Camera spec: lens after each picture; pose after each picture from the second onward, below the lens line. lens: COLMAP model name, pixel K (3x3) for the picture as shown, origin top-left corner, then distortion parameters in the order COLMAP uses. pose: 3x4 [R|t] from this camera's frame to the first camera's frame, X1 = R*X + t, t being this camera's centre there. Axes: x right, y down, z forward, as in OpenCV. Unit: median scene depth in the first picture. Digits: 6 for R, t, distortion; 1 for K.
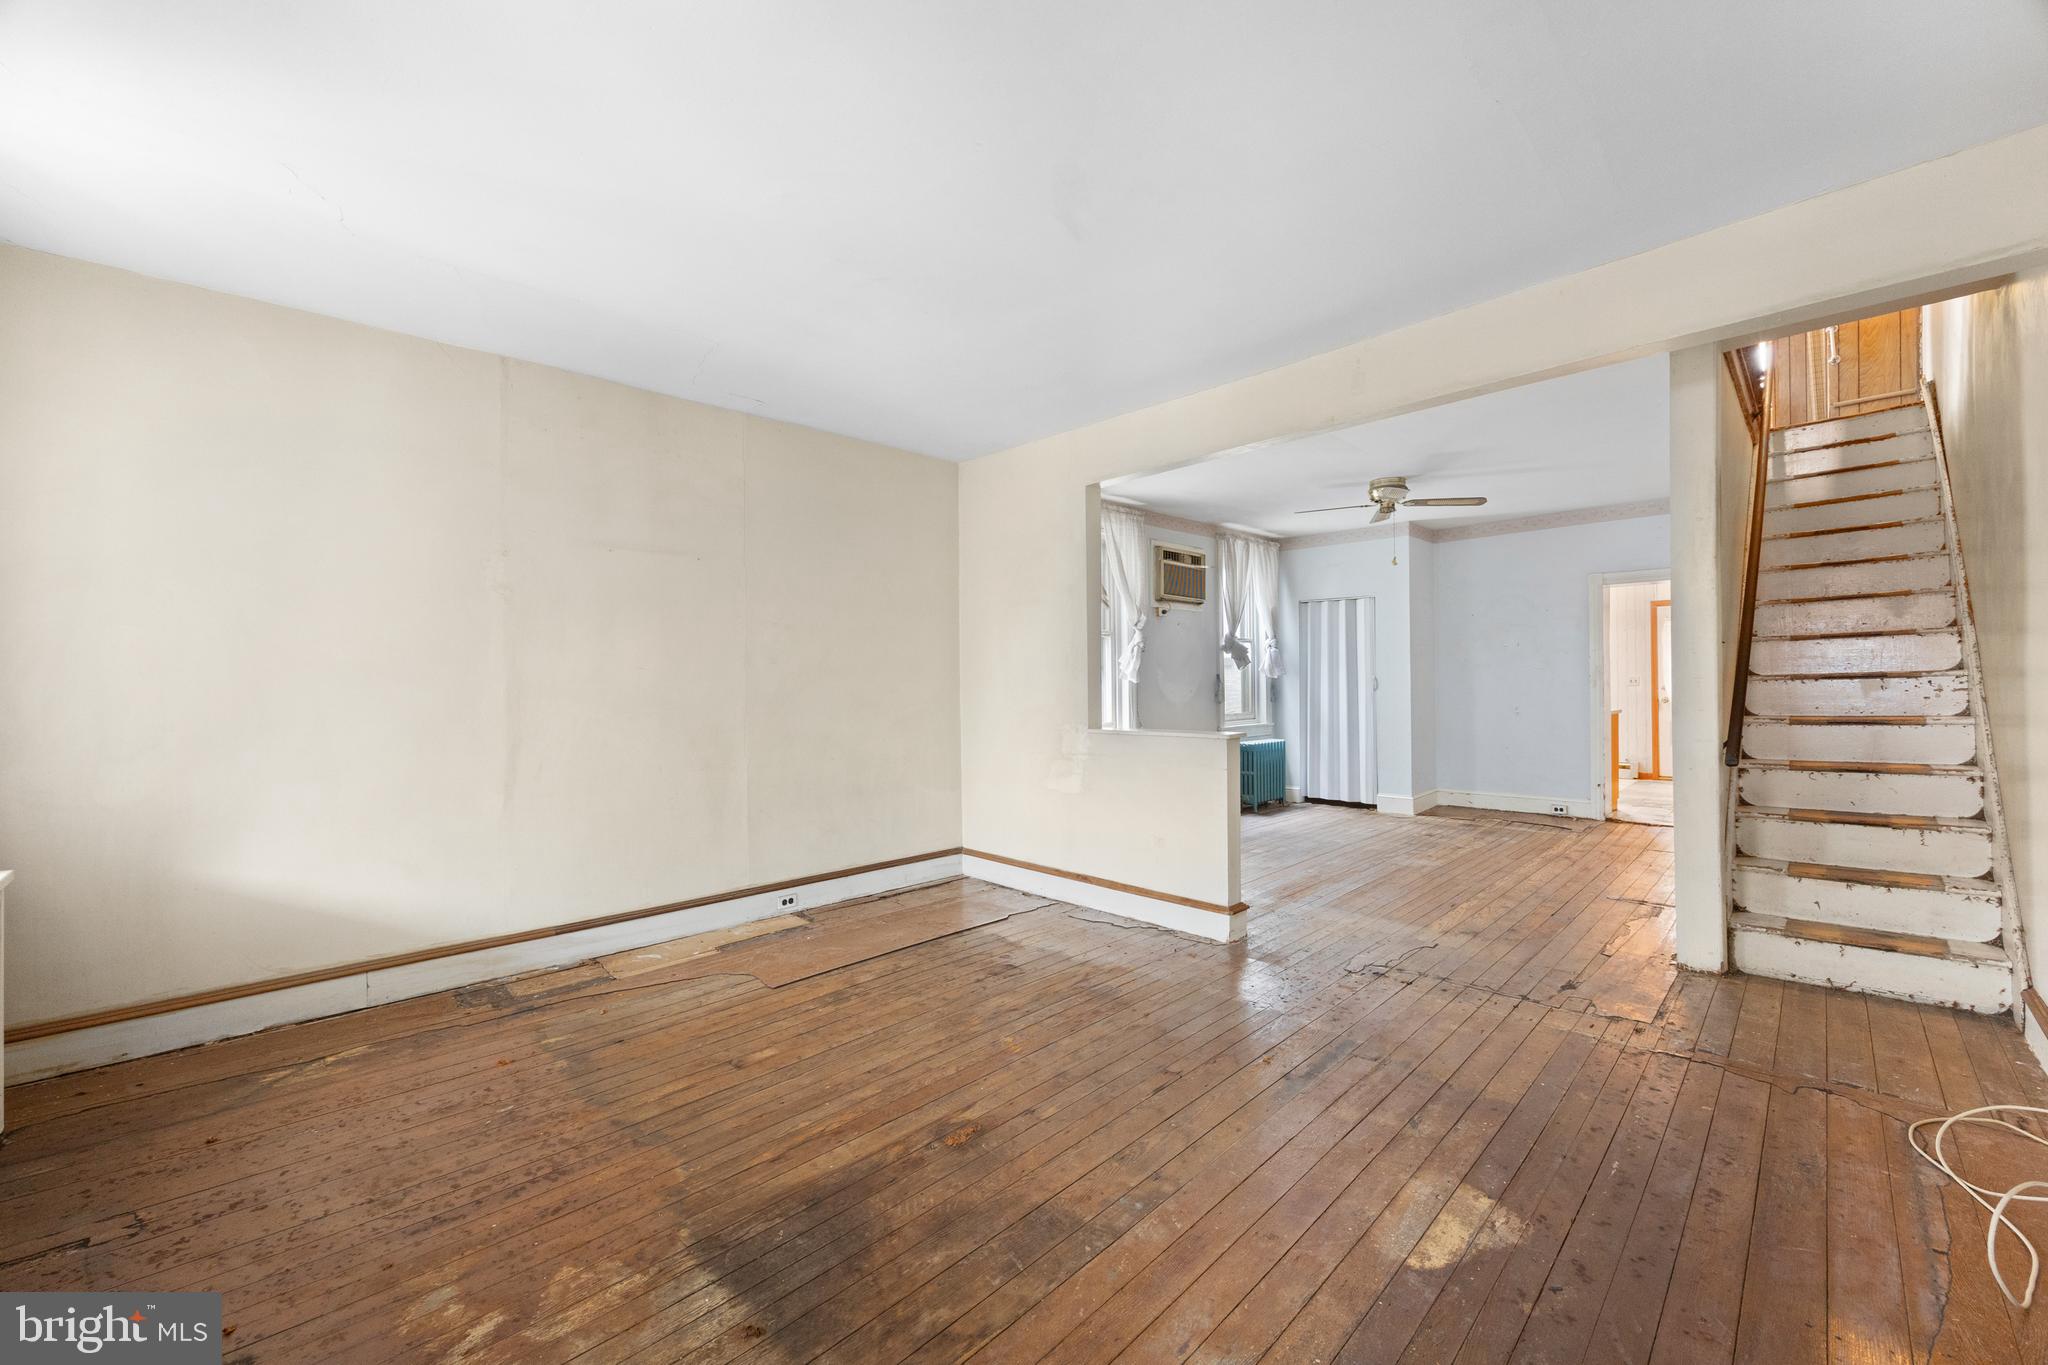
lens RADIAL K [[802.2, 0, 1024.0], [0, 802.2, 682.5], [0, 0, 1]] dist [-0.001622, -0.000432]
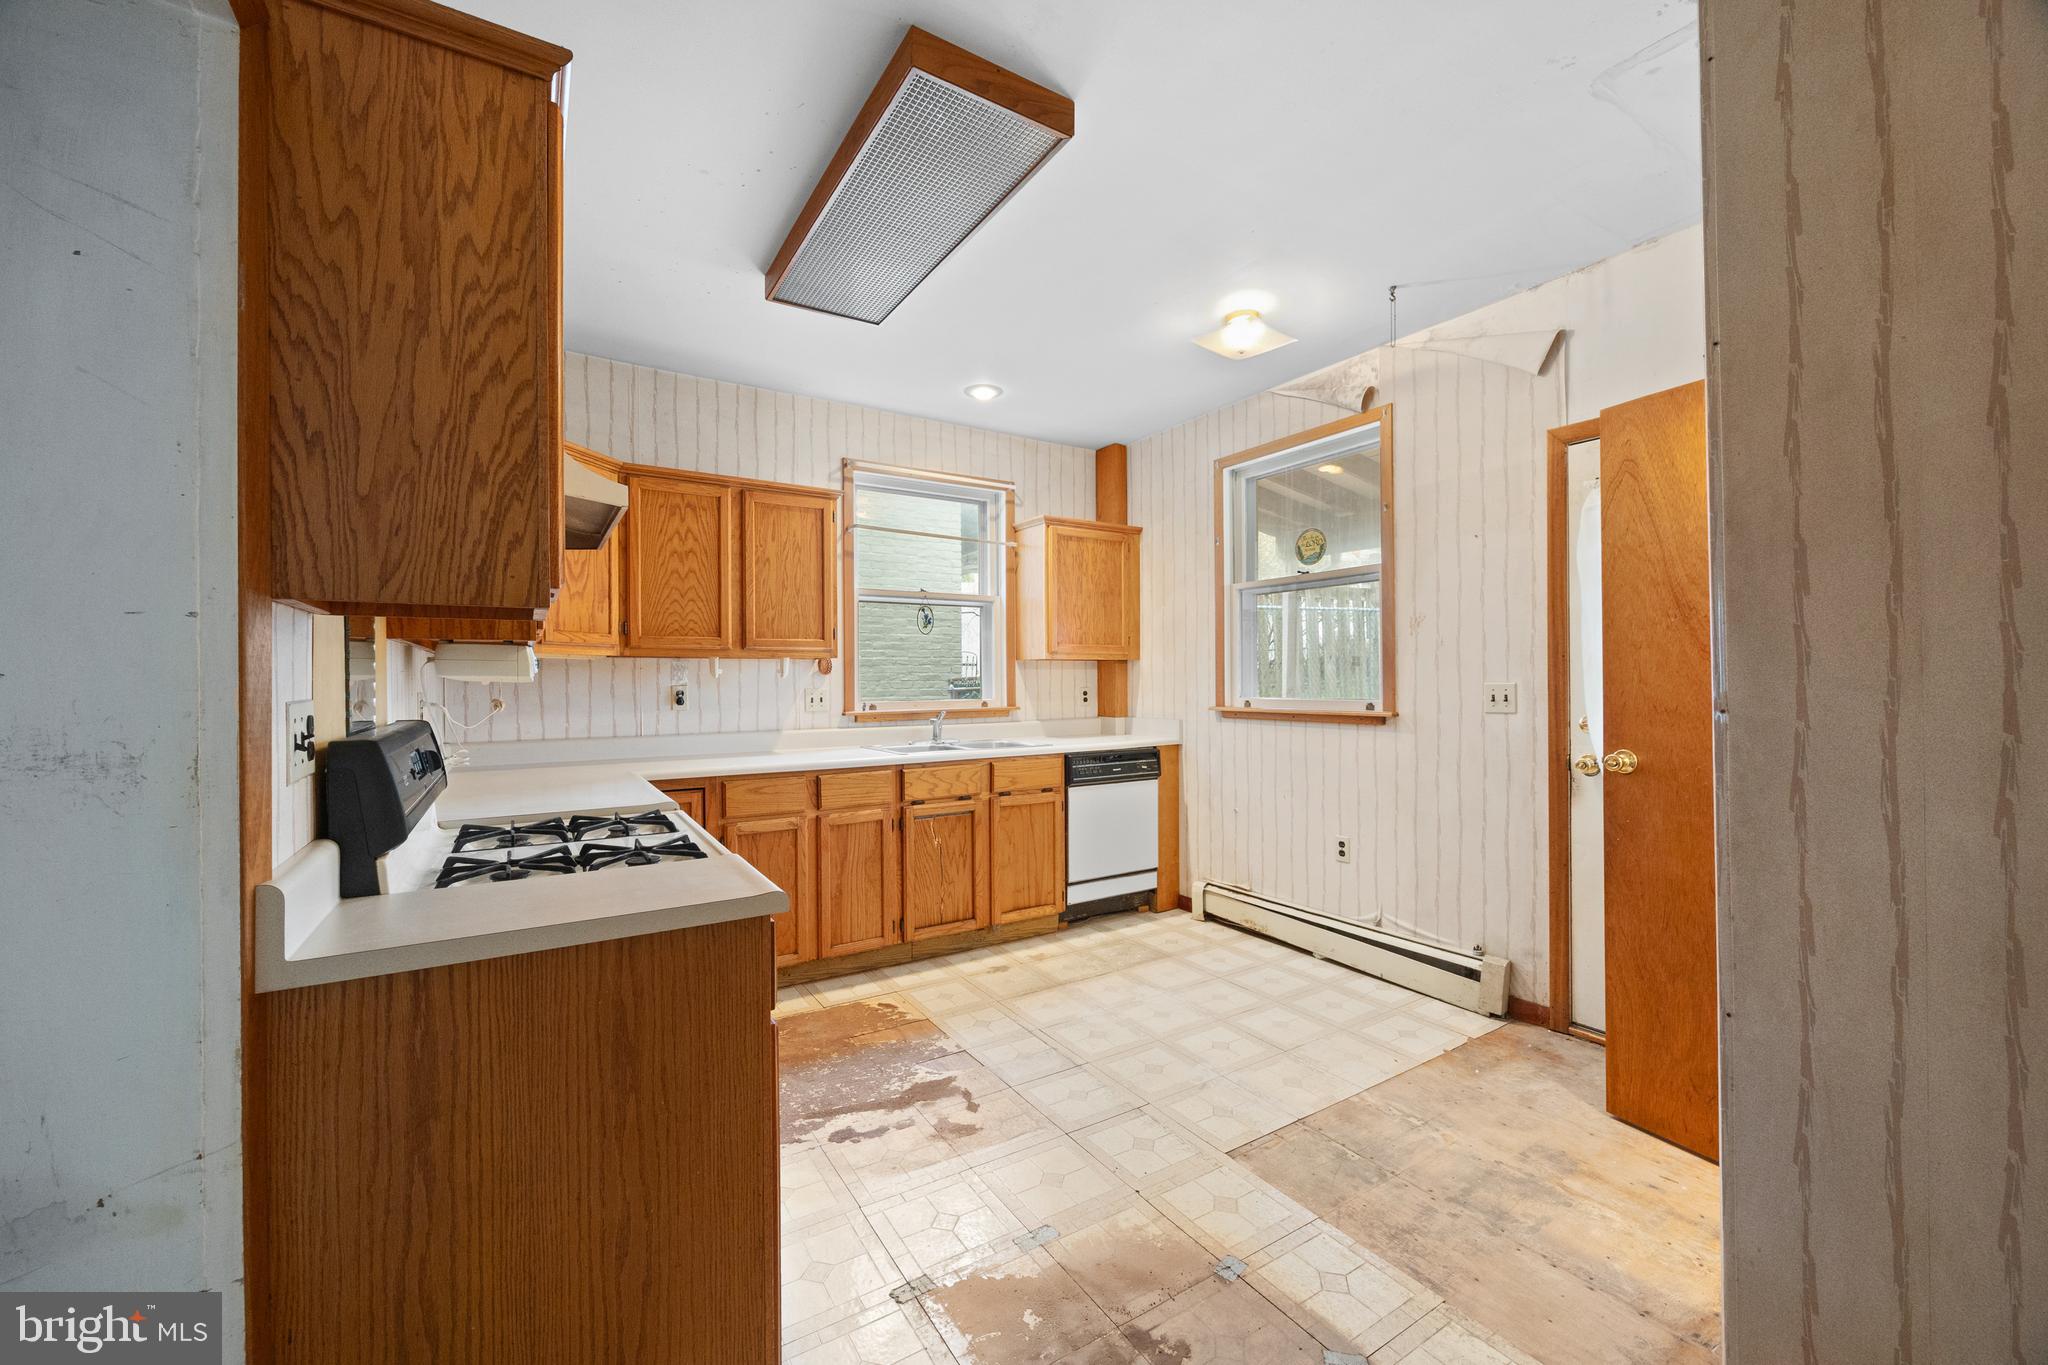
lens RADIAL K [[811.1, 0, 1037.4], [0, 811.1, 686.6], [0, 0, 1]] dist [-0.001740, 0.000086]
pose [[0.979446, 0.003637, -0.201675, 1.200549], [-0.001794, 0.999955, 0.009324, -0.015905], [0.201699, -0.008770, 0.979408, 1.216706]]
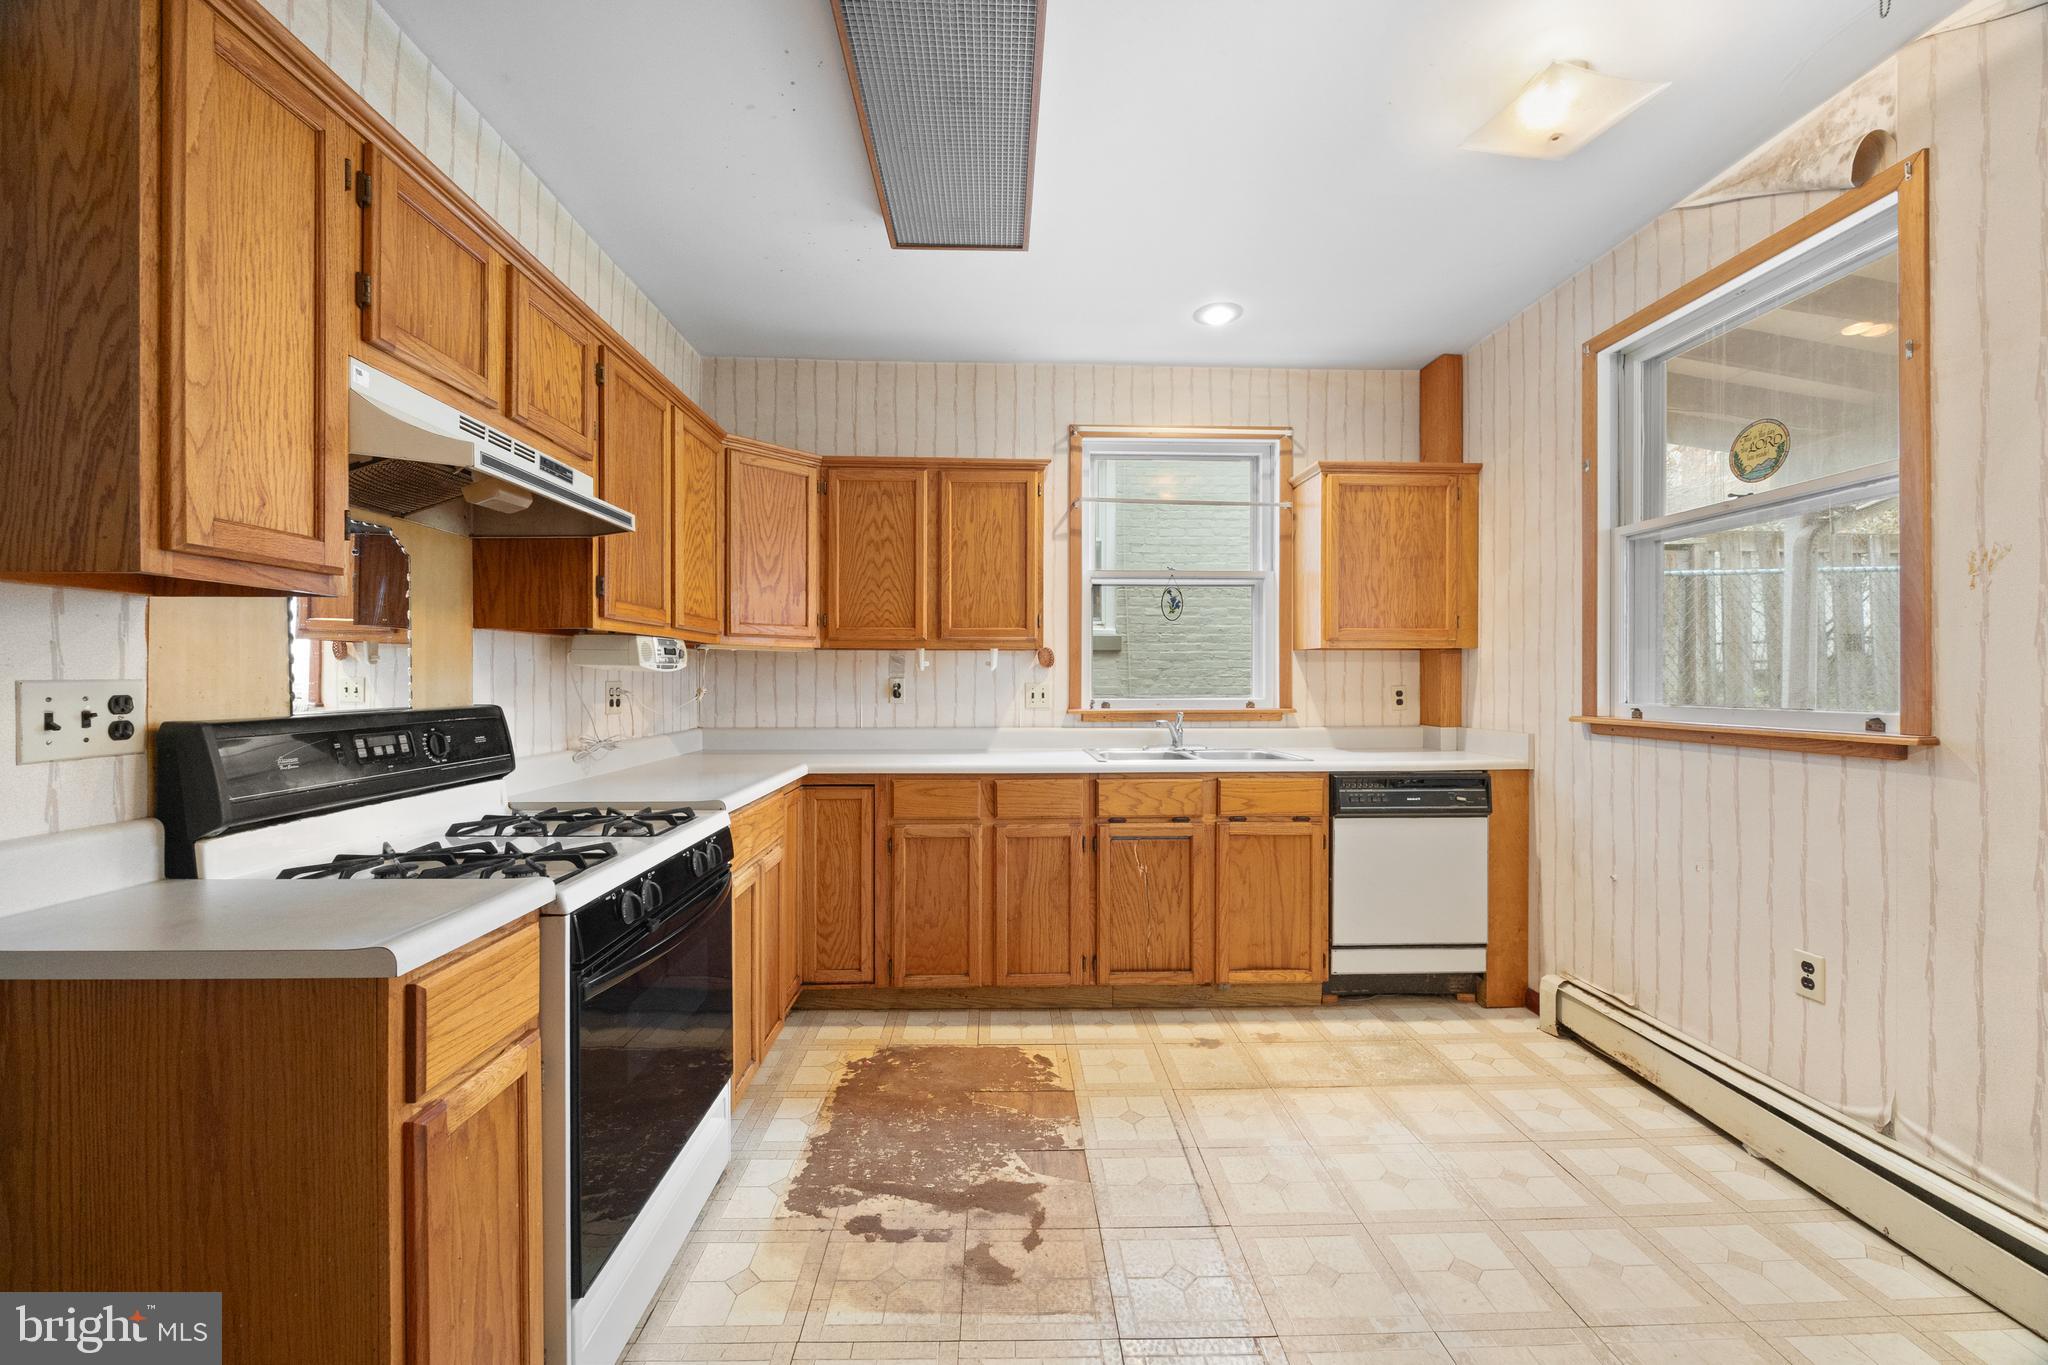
lens RADIAL K [[802.2, 0, 1024.0], [0, 802.2, 682.5], [0, 0, 1]] dist [-0.001622, -0.000432]
pose [[0.734712, 0.011562, -0.678280, 1.297740], [-0.007546, 0.999932, 0.008870, -0.012889], [0.678337, -0.001399, 0.734750, 1.405537]]
